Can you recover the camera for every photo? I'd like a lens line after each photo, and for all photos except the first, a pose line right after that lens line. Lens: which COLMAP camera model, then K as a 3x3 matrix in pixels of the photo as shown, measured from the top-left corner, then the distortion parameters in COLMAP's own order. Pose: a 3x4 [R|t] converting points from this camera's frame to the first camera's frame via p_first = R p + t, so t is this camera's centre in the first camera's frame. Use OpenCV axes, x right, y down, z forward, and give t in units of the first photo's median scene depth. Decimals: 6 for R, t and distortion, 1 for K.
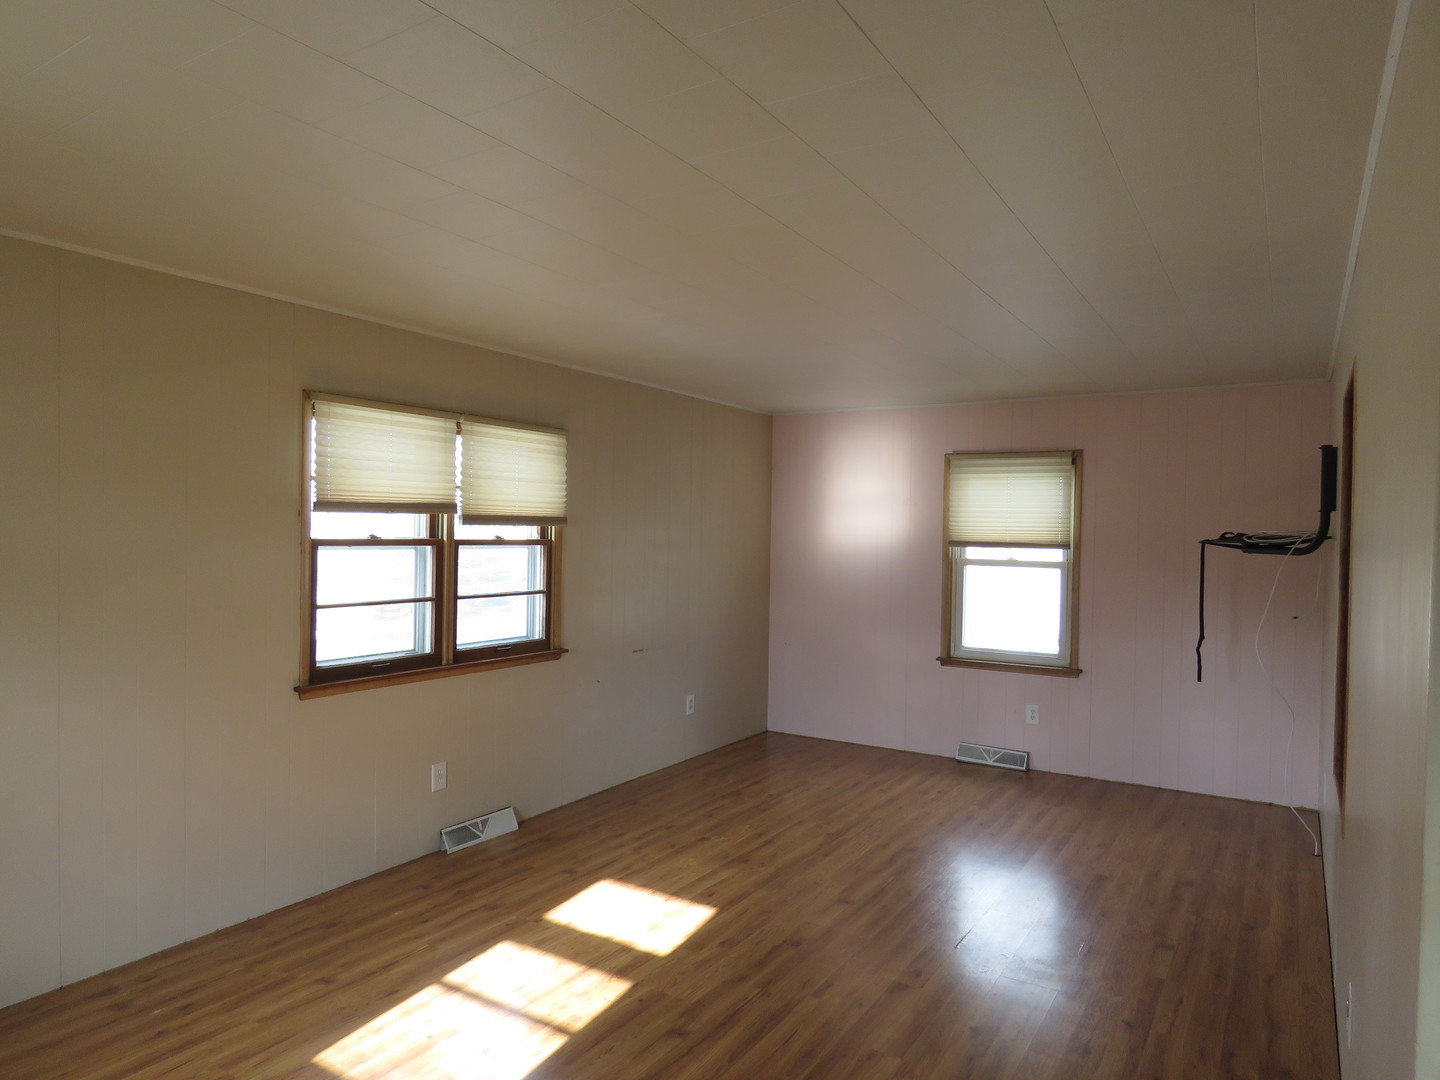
lens RADIAL K [[916.6, 0, 714.9], [0, 916.6, 546.5], [0, 0, 1]] dist [-0.001086, -0.002066]
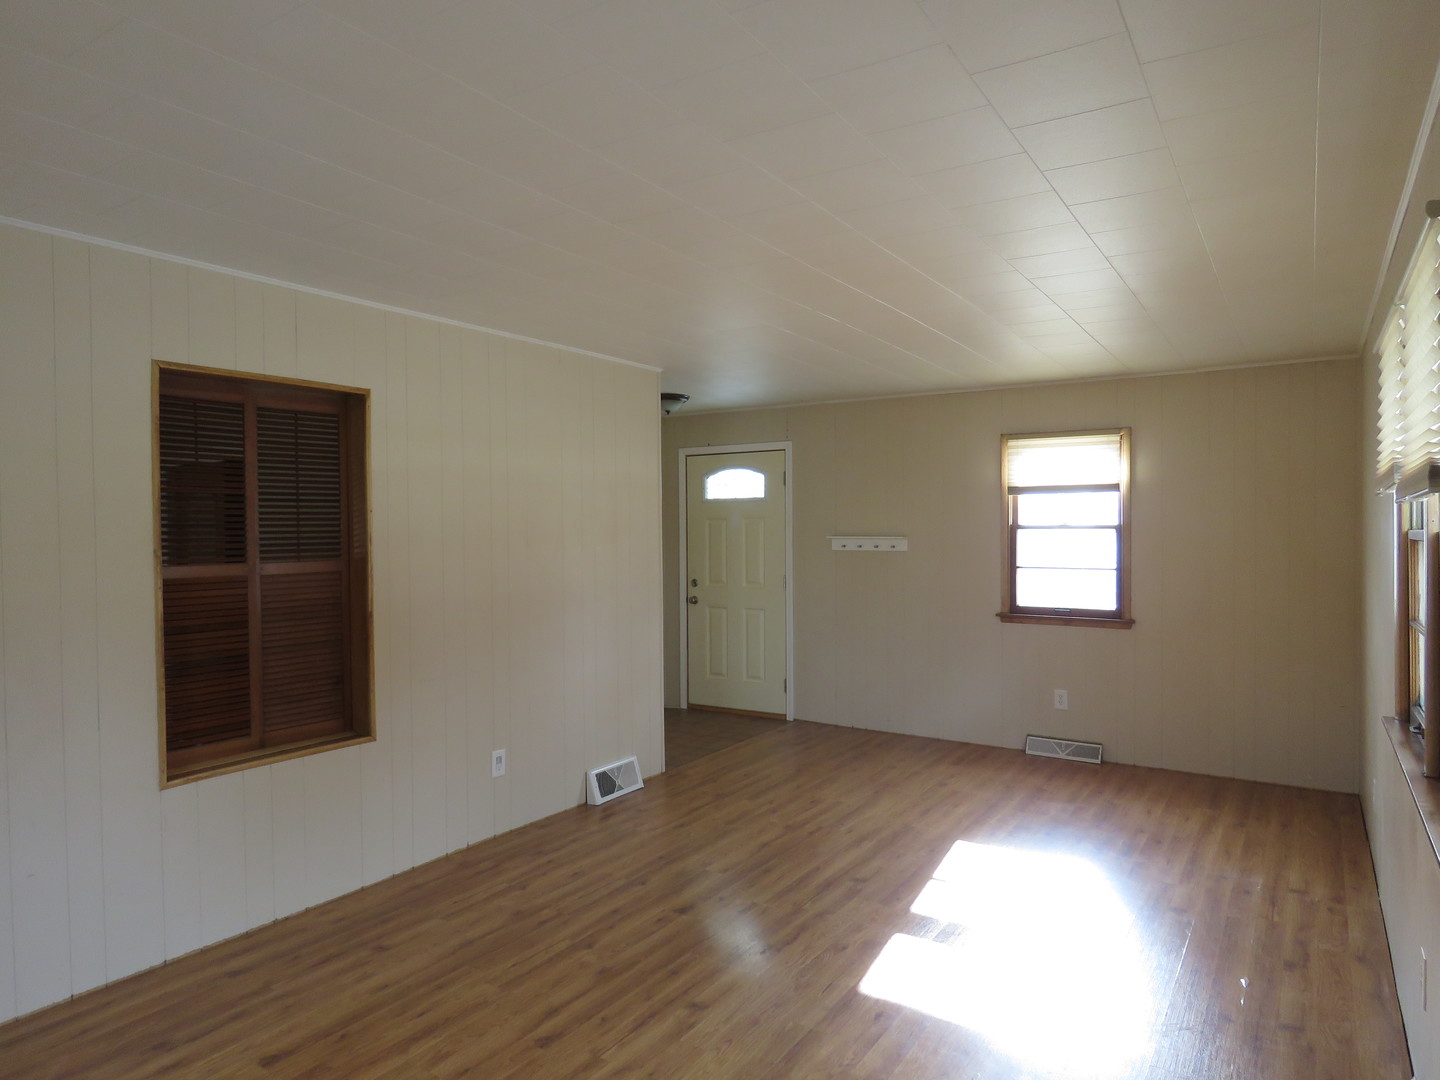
lens RADIAL K [[916.6, 0, 714.9], [0, 916.6, 546.5], [0, 0, 1]] dist [-0.001086, -0.002066]
pose [[-0.999900, -0.007686, 0.011894, 0.145018], [-0.007277, 0.999391, 0.034129, -0.019146], [-0.012149, 0.034039, -0.999347, 2.082497]]
